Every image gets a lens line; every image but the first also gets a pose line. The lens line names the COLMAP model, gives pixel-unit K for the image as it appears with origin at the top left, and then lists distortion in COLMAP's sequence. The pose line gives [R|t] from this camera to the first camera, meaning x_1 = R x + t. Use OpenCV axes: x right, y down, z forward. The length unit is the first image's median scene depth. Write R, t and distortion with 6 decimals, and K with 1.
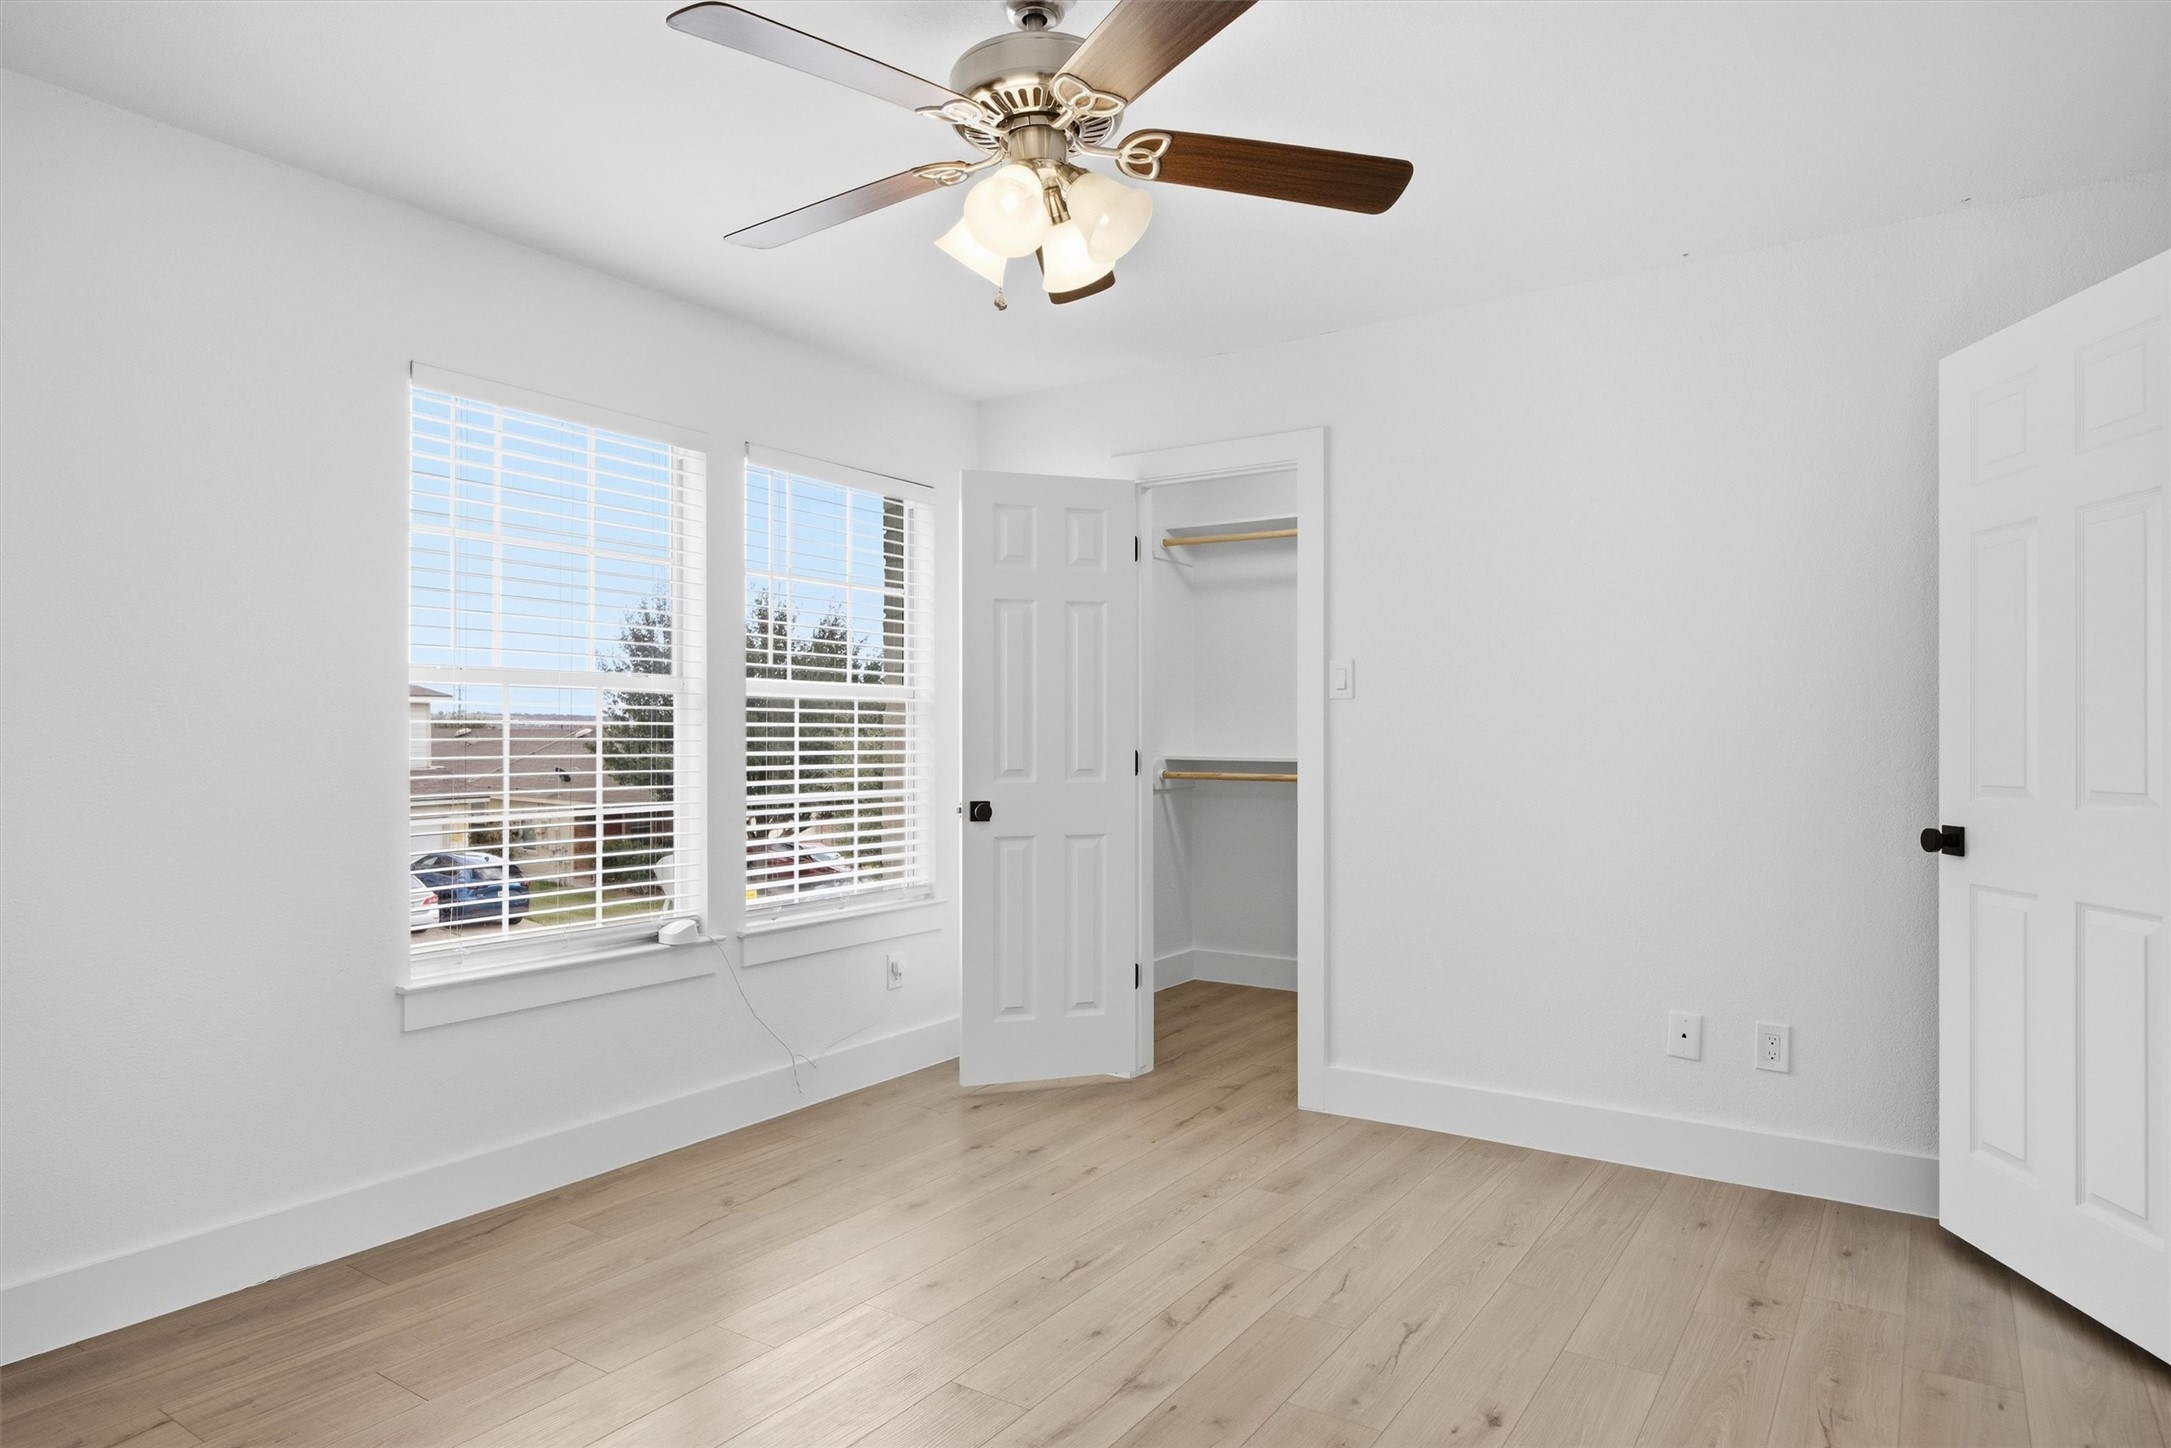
lens RADIAL K [[1258.8, 0, 1008.4], [0, 1258.8, 736.4], [0, 0, 1]] dist [-0.000239, -0.000040]
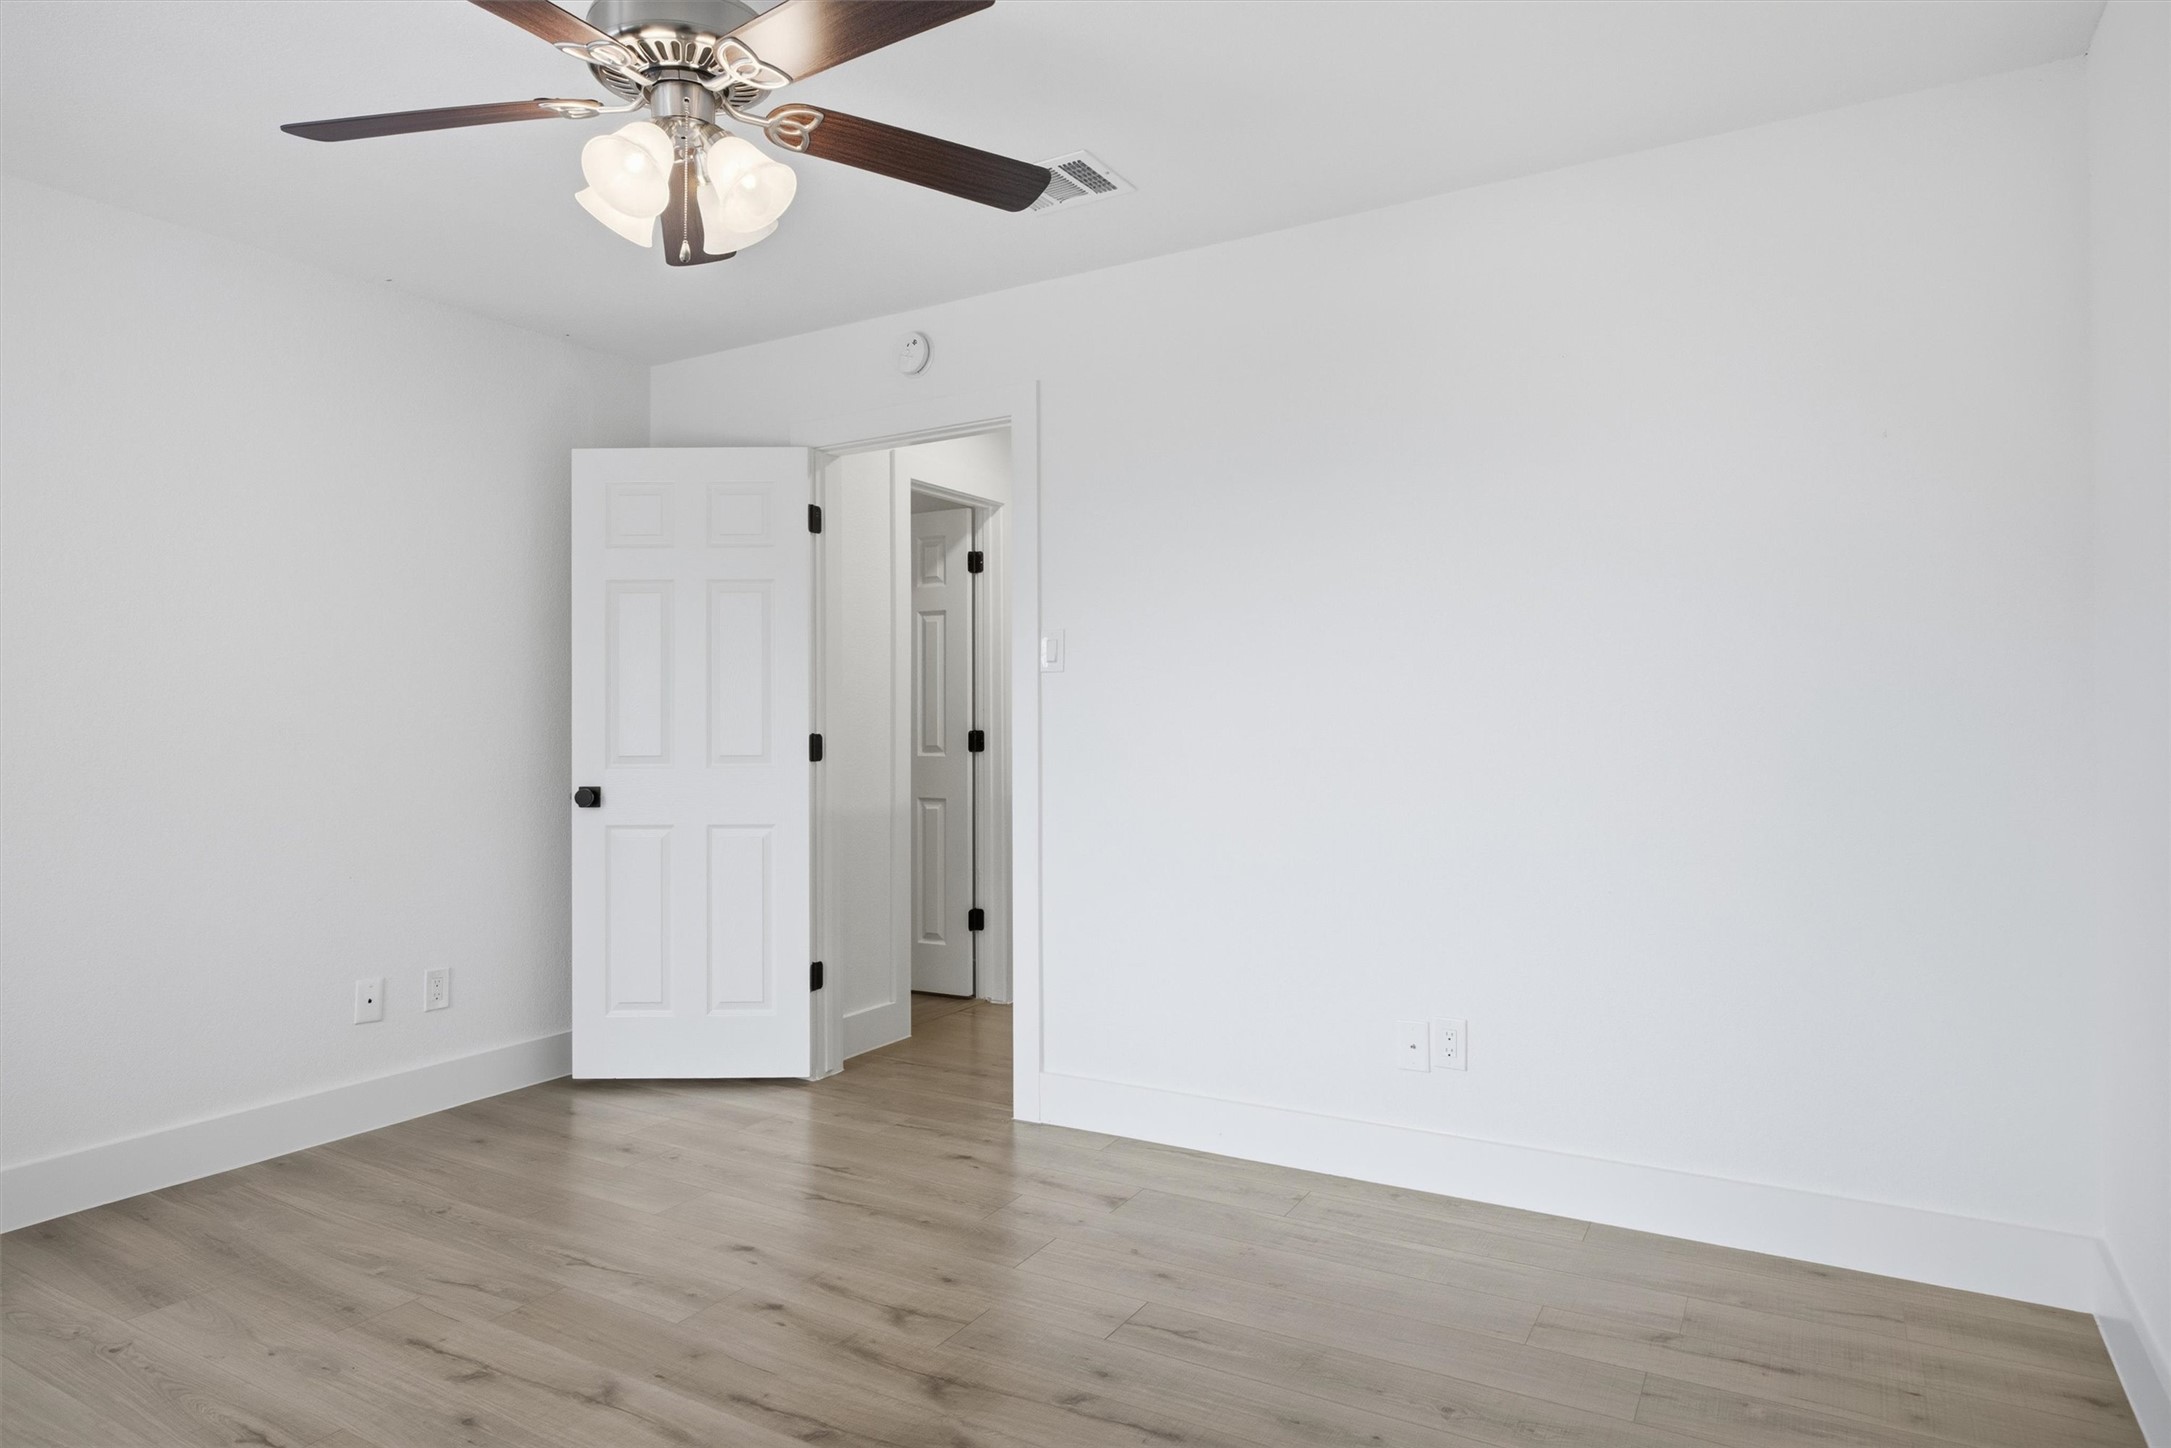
lens RADIAL K [[1309.0, 0, 1082.4], [0, 1309.0, 733.5], [0, 0, 1]] dist [-0.000478, 0.001072]
pose [[-0.107526, 0.003910, 0.994195, -0.742431], [0.001015, 0.999992, -0.003823, 0.018493], [-0.994202, 0.000598, -0.107529, 0.607533]]
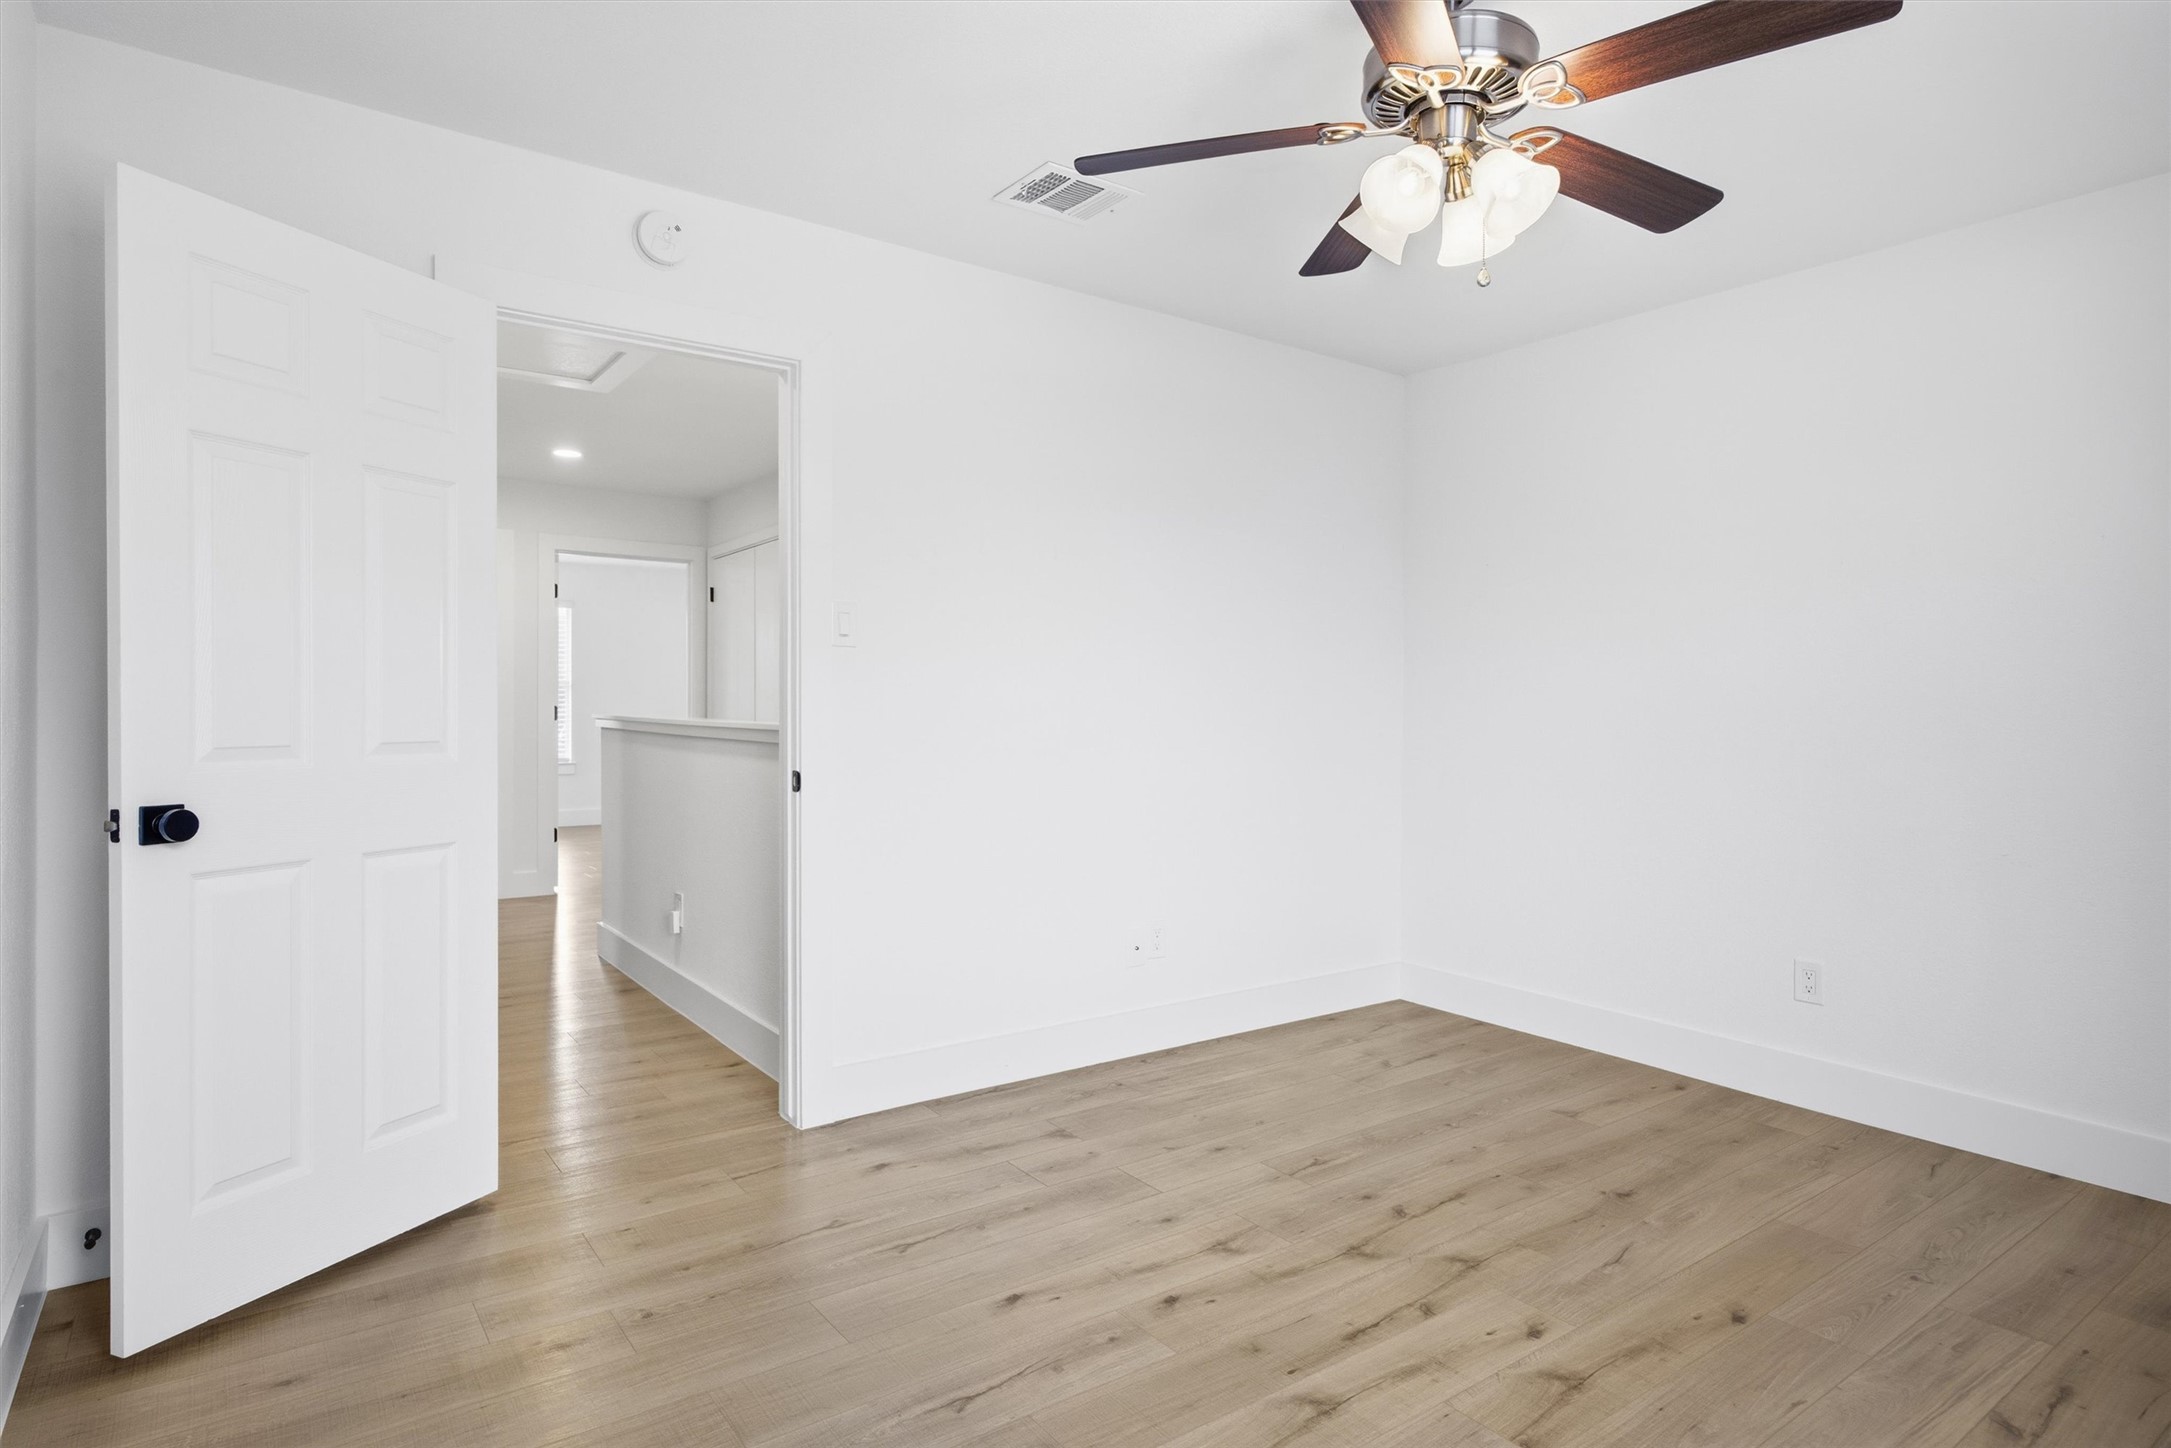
lens RADIAL K [[1170.9, 0, 1078.8], [0, 1170.9, 735.1], [0, 0, 1]] dist [-0.001861, 0.000414]
pose [[-0.956951, -0.001823, 0.290243, 0.020362], [0.002702, 0.999881, 0.015189, 0.020212], [-0.290237, 0.015319, -0.956832, 1.493602]]
